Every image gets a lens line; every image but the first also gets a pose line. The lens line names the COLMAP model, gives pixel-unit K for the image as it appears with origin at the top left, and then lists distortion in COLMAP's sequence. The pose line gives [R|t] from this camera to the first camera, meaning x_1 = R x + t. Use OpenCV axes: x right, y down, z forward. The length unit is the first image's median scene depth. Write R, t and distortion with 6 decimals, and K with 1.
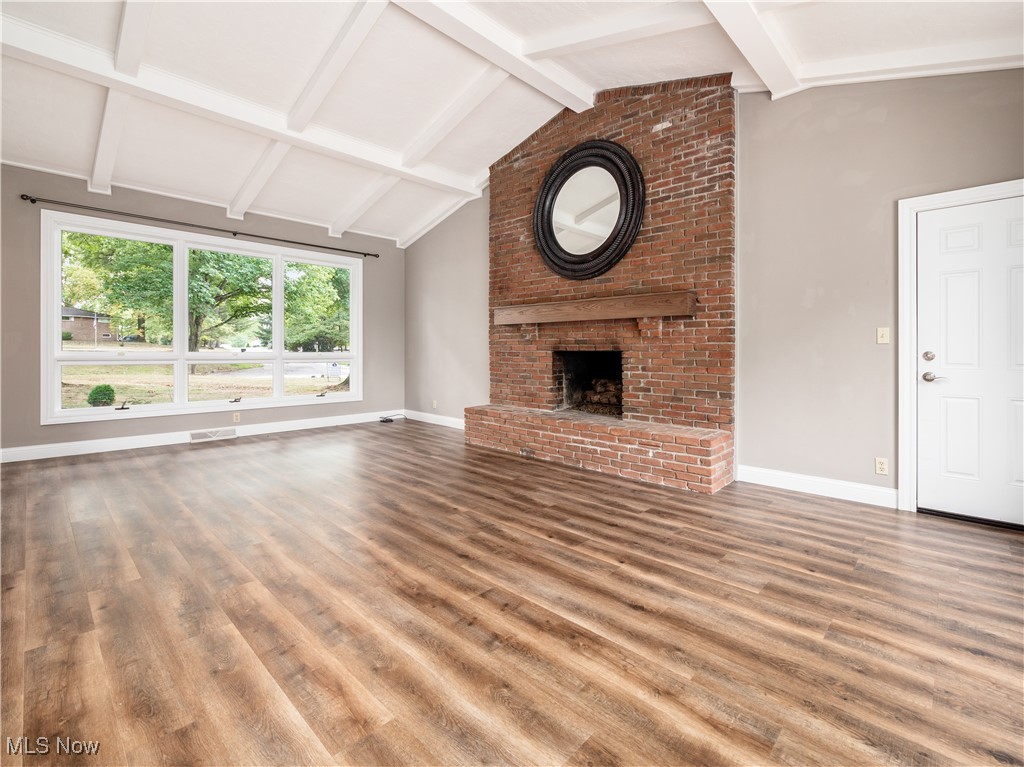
lens RADIAL K [[444.0, 0, 575.8], [0, 444.0, 345.1], [0, 0, 1]] dist [-0.005212, -0.001091]
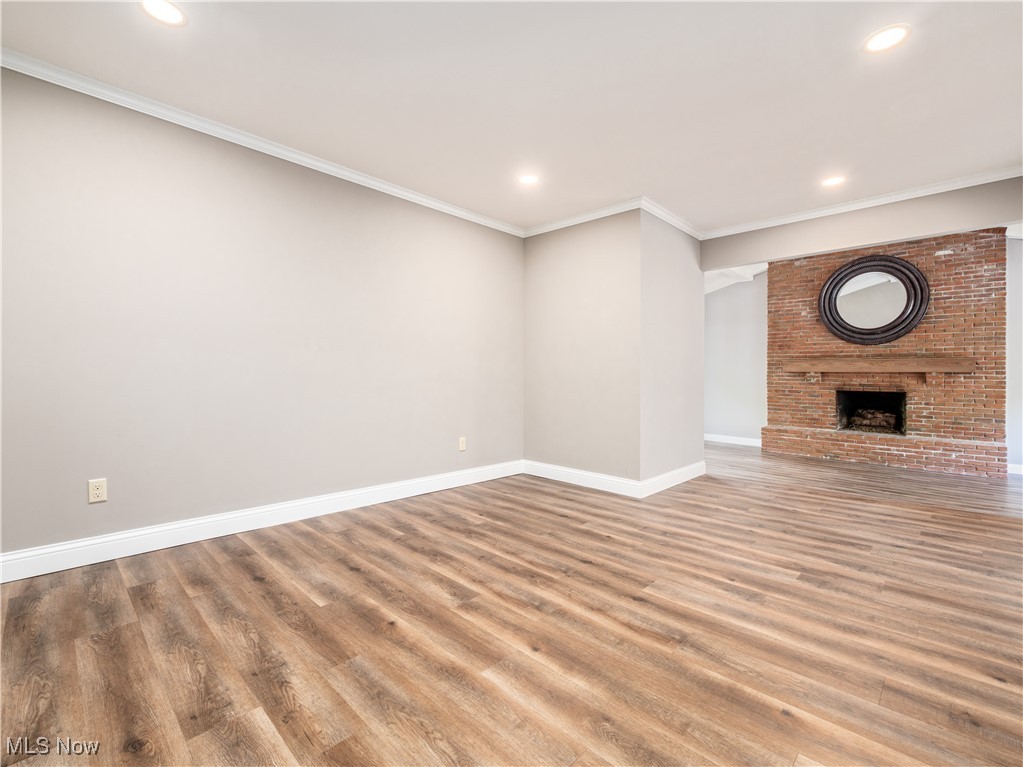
lens RADIAL K [[443.5, 0, 538.3], [0, 443.5, 369.1], [0, 0, 1]] dist [-0.005212, -0.001091]
pose [[0.999203, 0.005881, -0.039491, -1.182943], [-0.005765, 0.999979, 0.003050, -0.068493], [0.039508, -0.002820, 0.999215, -0.637814]]
